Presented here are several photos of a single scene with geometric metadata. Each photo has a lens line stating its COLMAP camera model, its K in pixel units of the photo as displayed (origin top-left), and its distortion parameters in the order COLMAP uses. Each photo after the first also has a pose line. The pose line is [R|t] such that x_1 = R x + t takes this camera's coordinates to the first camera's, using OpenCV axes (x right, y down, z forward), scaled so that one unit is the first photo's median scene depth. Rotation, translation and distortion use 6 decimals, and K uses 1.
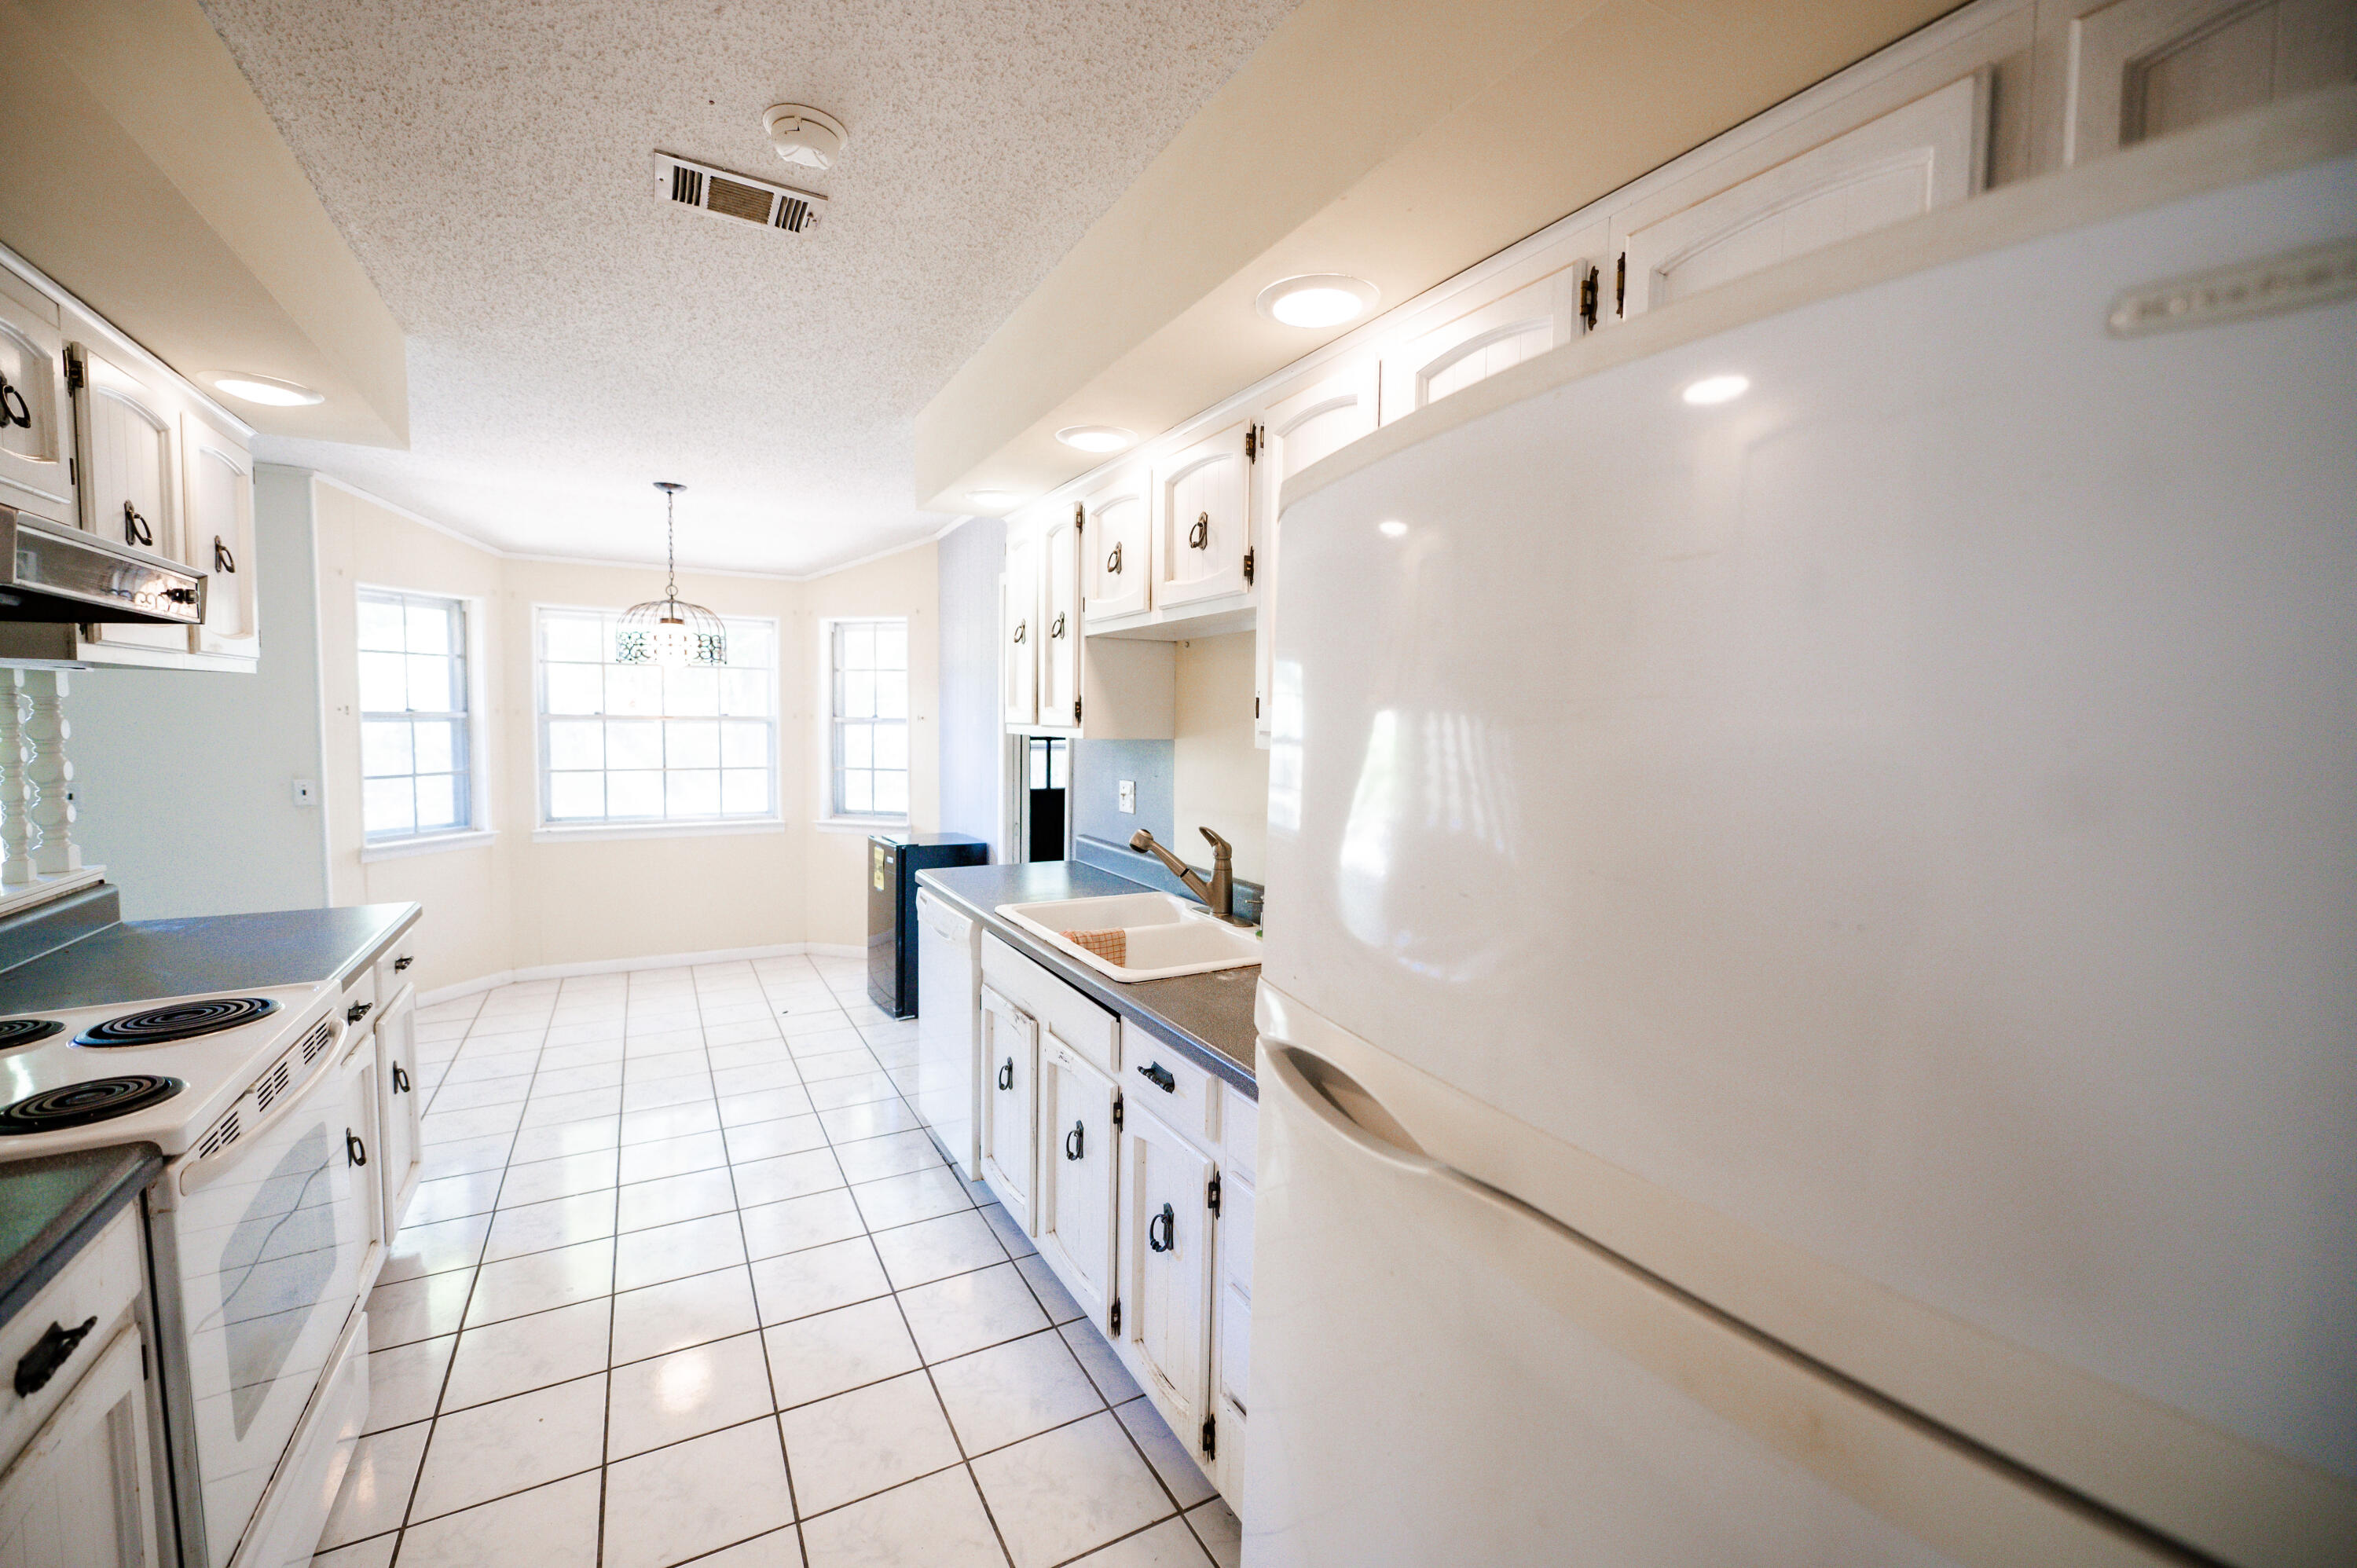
lens RADIAL K [[961.7, 0, 1178.5], [0, 961.7, 784.0], [0, 0, 1]] dist [-0.007137, -0.000701]
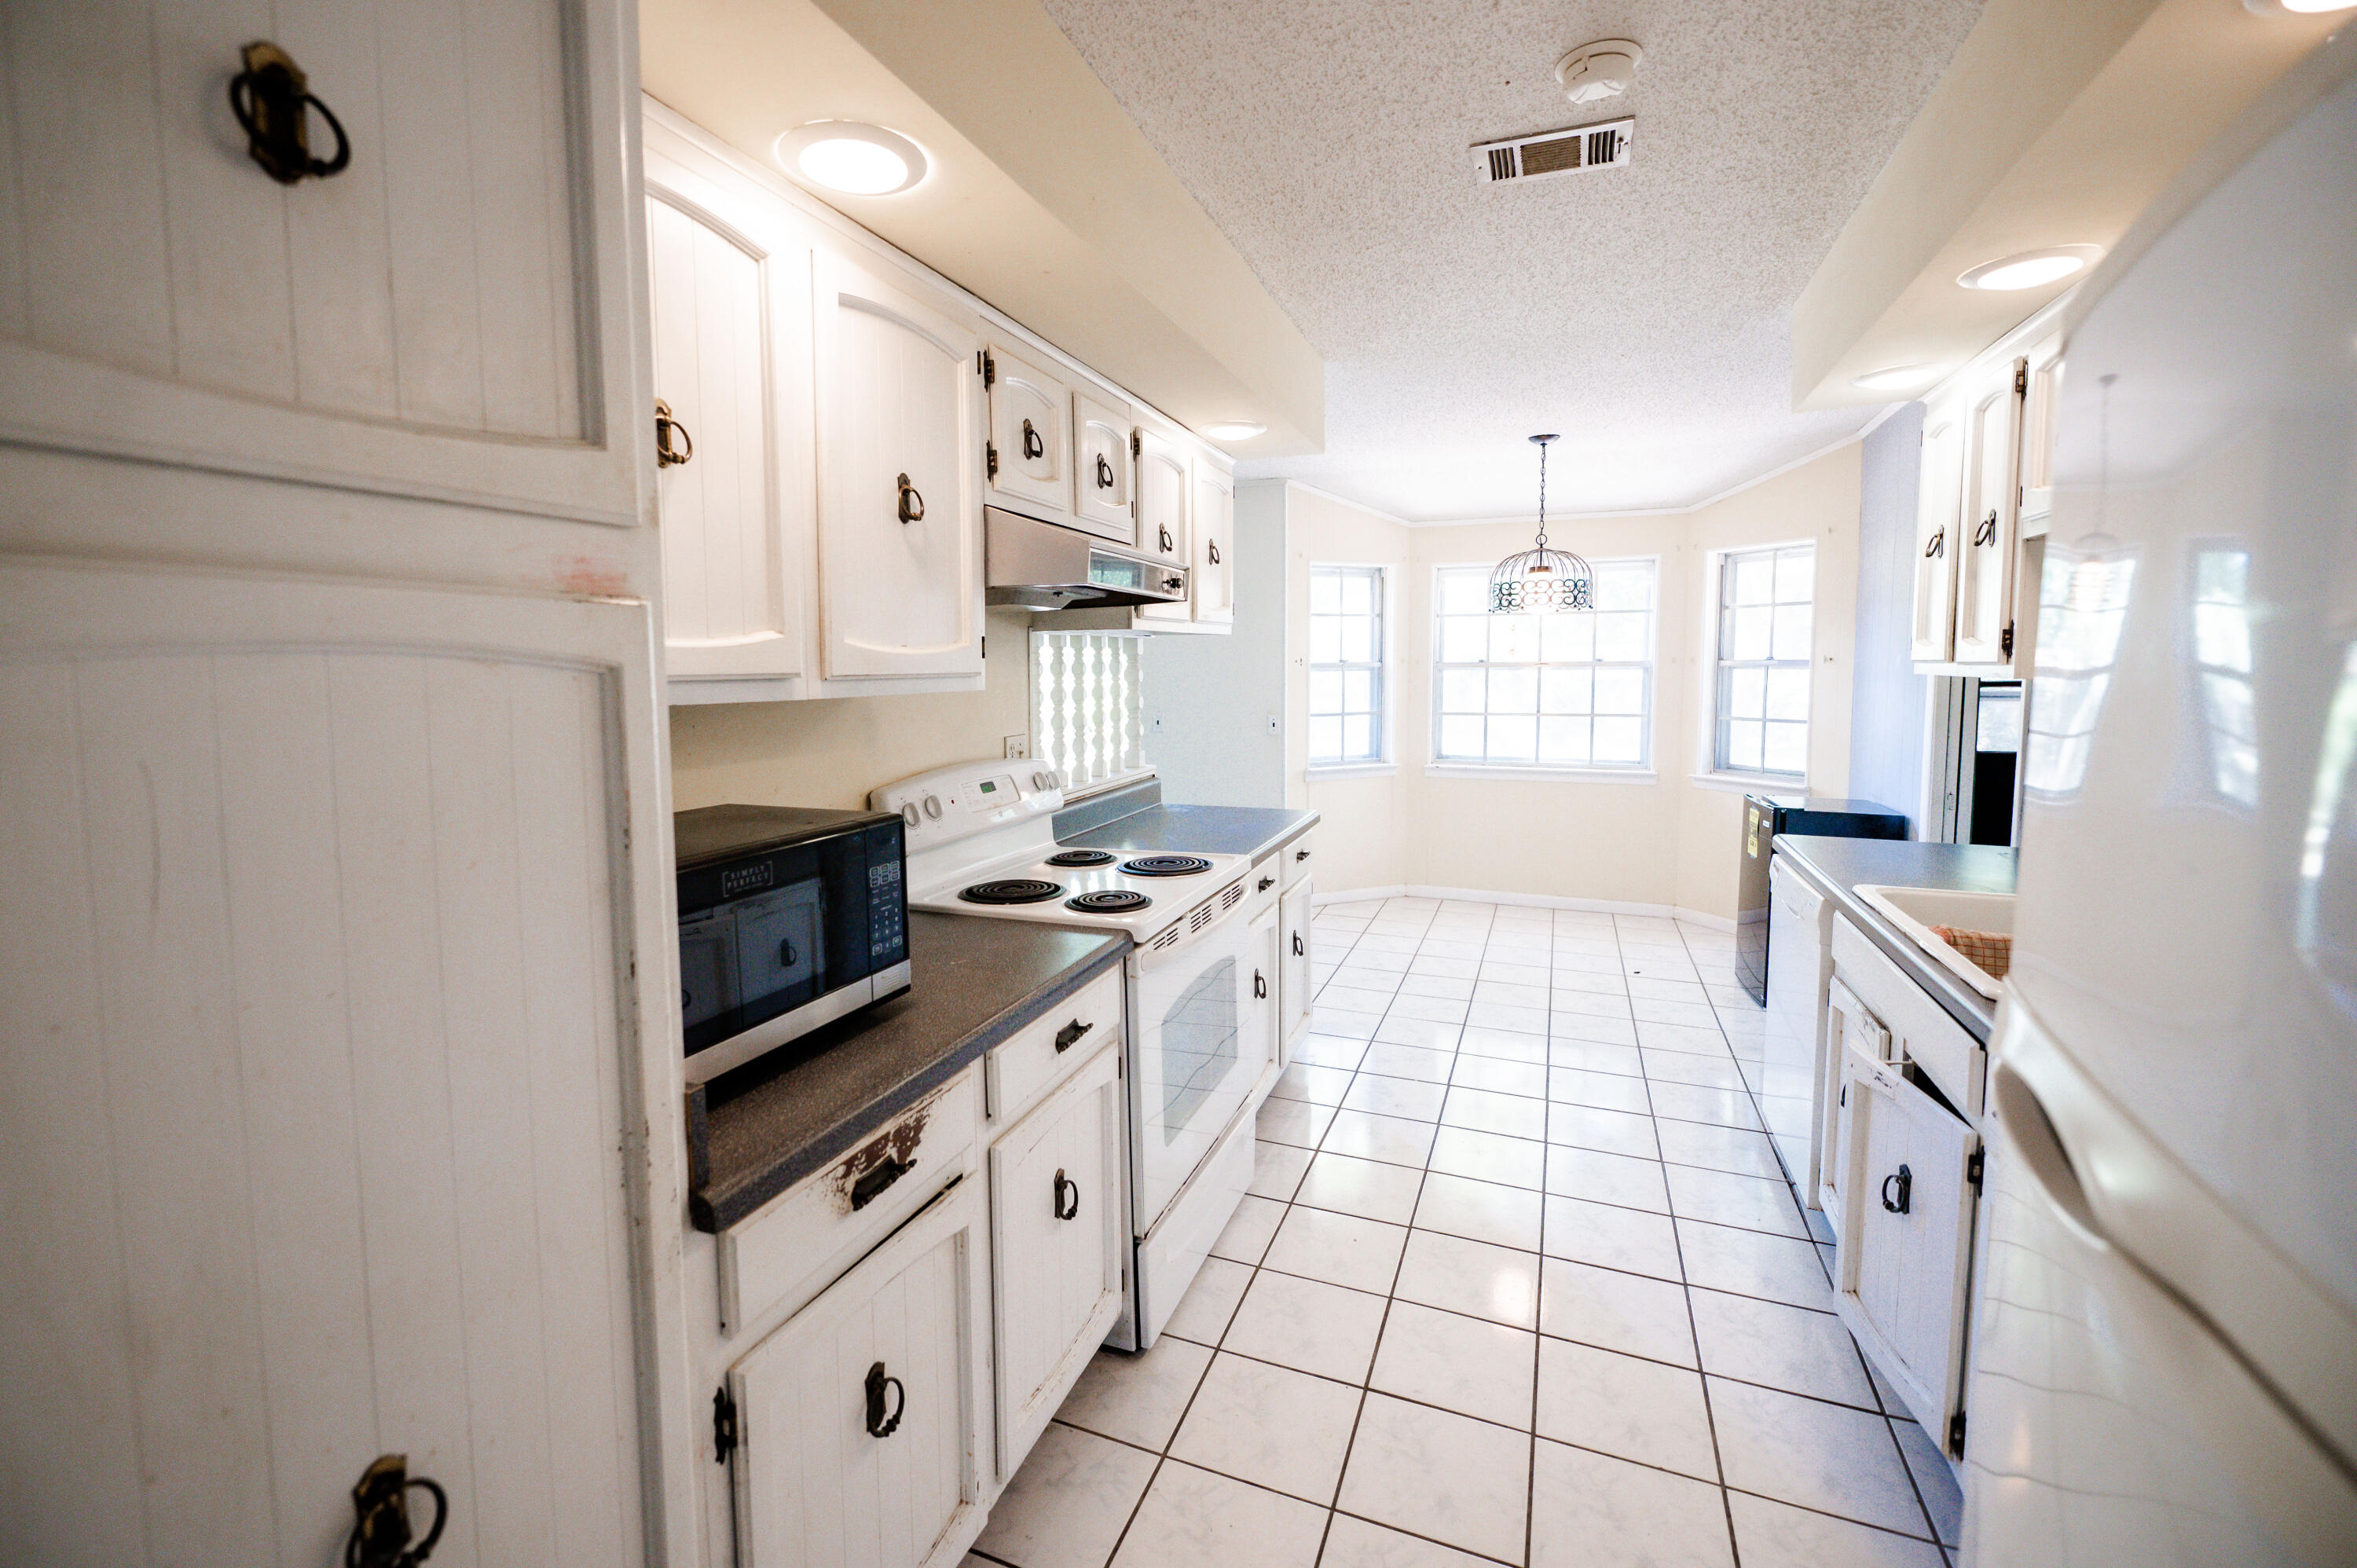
lens RADIAL K [[1006.6, 0, 1128.3], [0, 1006.6, 750.8], [0, 0, 1]] dist [0.000717, -0.005559]
pose [[0.606061, 0.050305, -0.793826, 0.104243], [-0.039309, 0.998673, 0.033275, 0.009287], [0.794446, 0.011038, 0.607234, -0.009630]]
